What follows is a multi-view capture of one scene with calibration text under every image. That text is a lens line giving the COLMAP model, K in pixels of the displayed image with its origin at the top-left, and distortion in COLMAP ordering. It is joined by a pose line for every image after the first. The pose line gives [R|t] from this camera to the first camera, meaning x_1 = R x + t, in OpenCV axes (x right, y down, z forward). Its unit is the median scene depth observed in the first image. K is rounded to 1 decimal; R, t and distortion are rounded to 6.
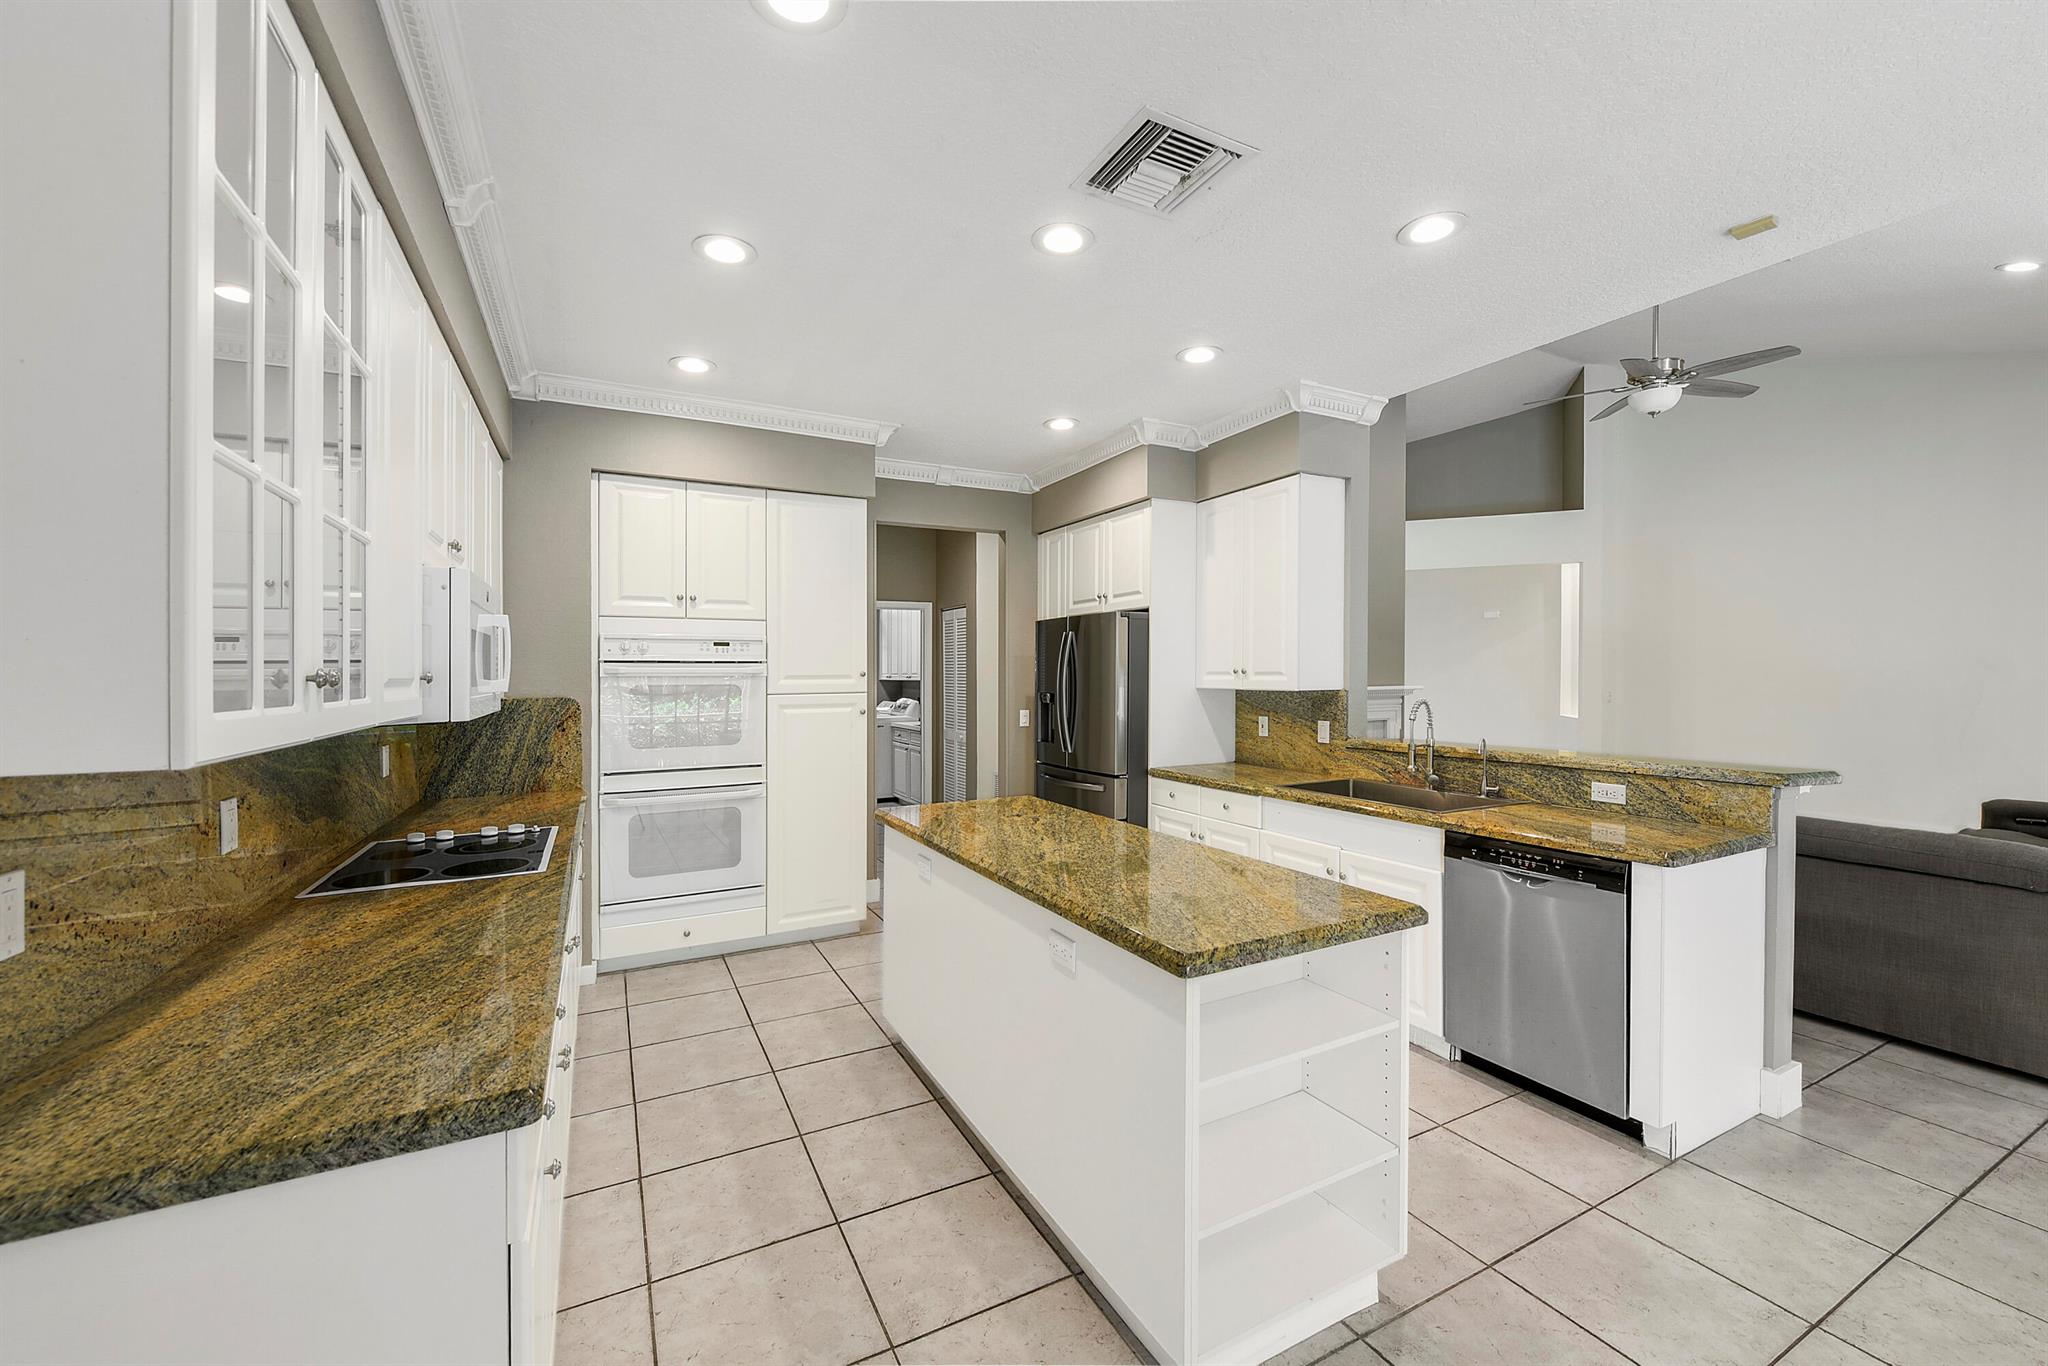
lens RADIAL K [[832.2, 0, 1032.7], [0, 832.2, 670.3], [0, 0, 1]] dist [-0.004252, -0.000301]
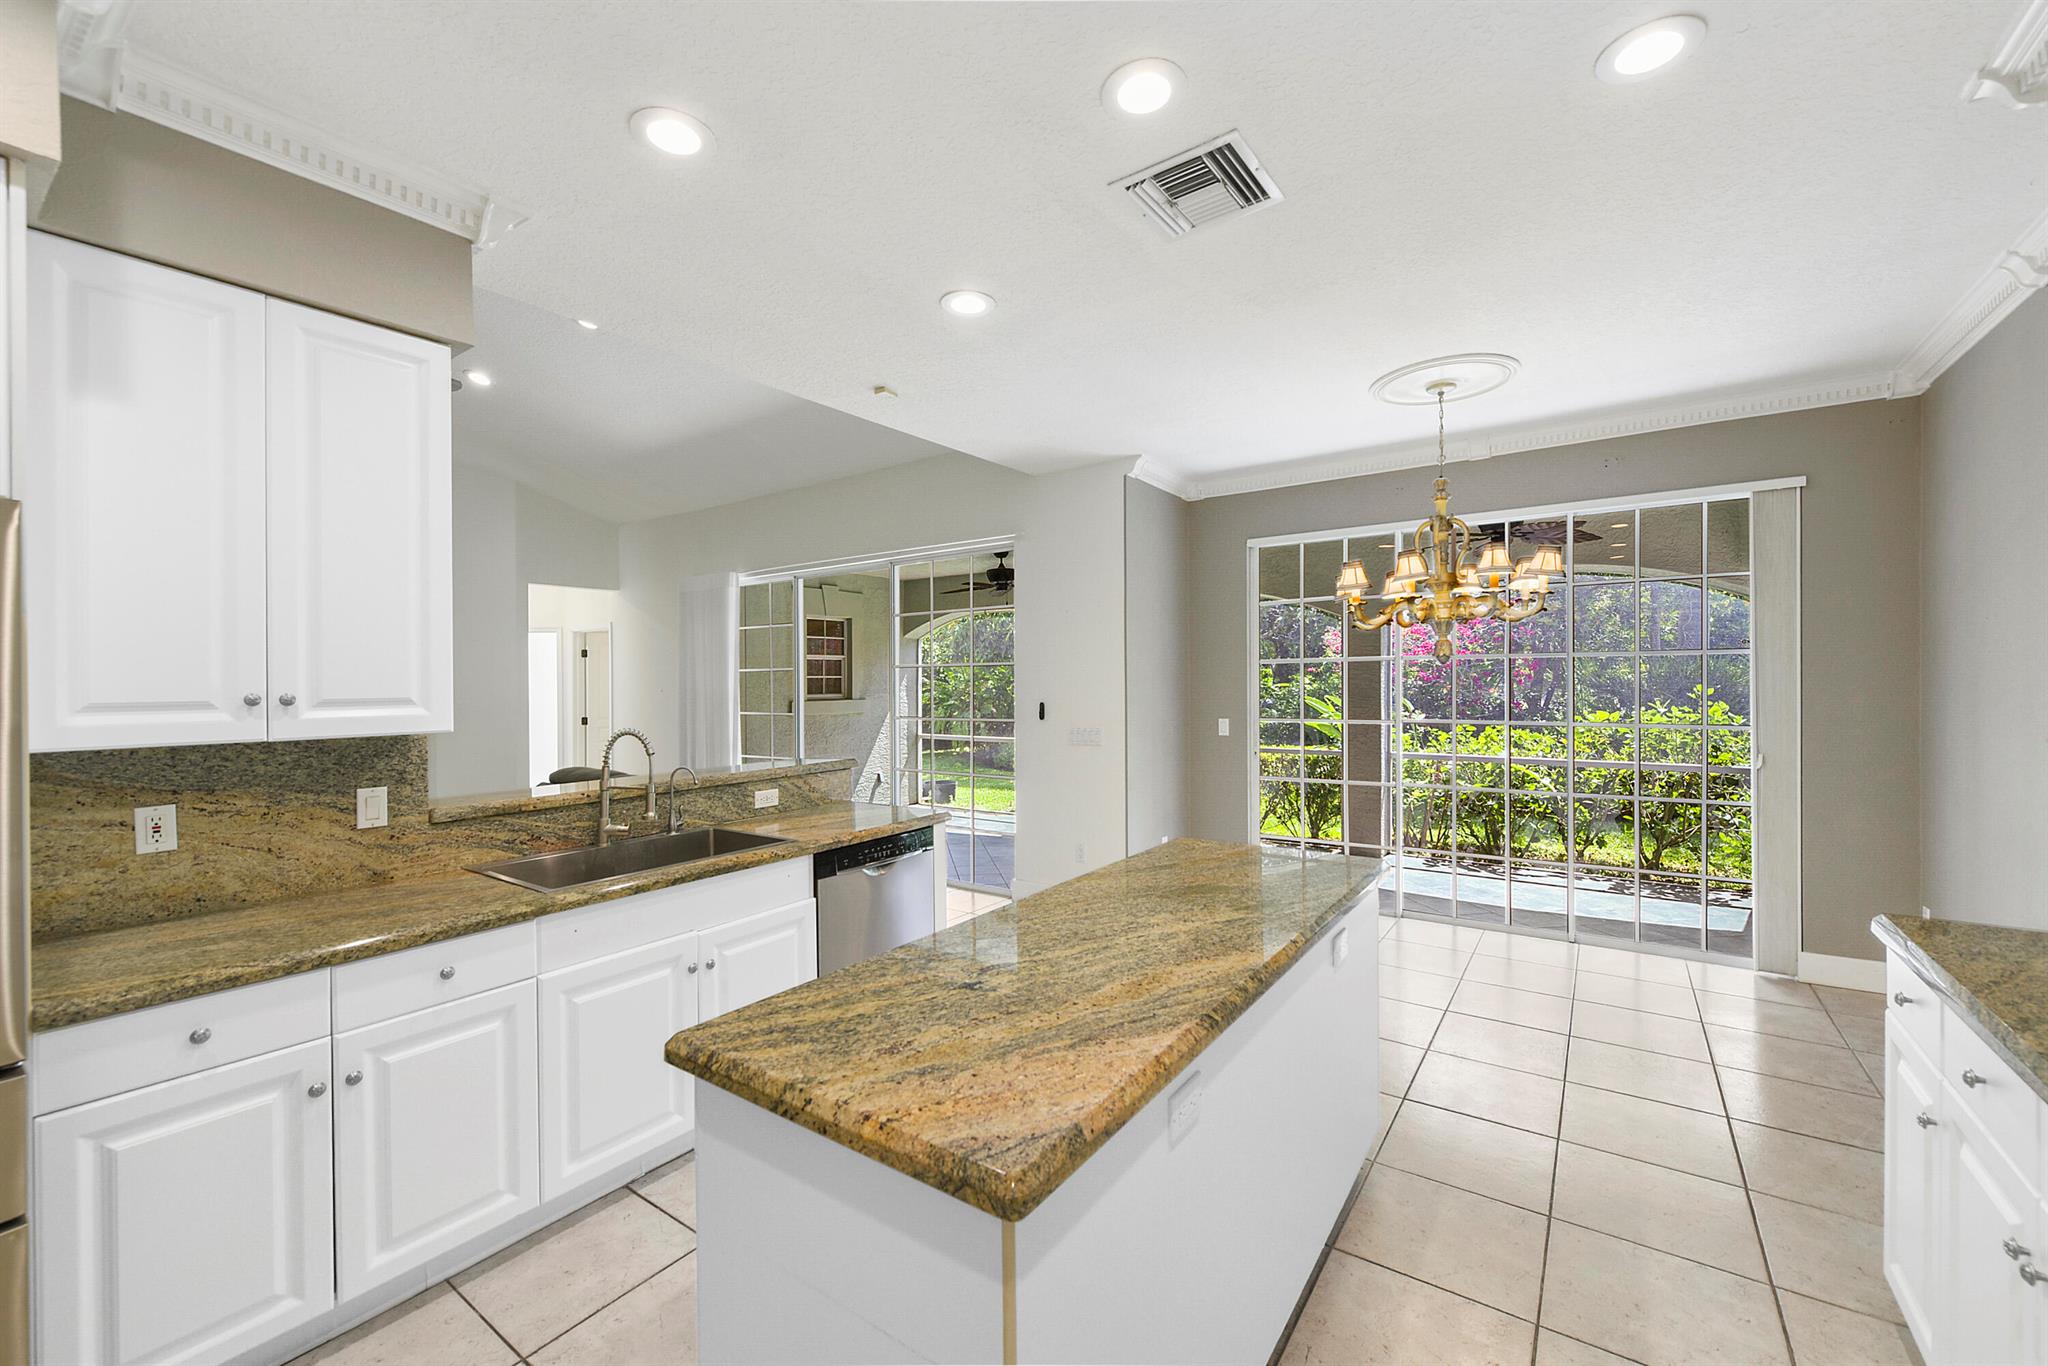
lens RADIAL K [[832.2, 0, 1018.0], [0, 832.2, 698.7], [0, 0, 1]] dist [-0.004252, -0.000301]
pose [[-0.451593, -0.004548, 0.892213, -0.338068], [0.019320, 0.999703, 0.014875, 0.001966], [-0.892015, 0.023956, -0.451371, 0.876038]]
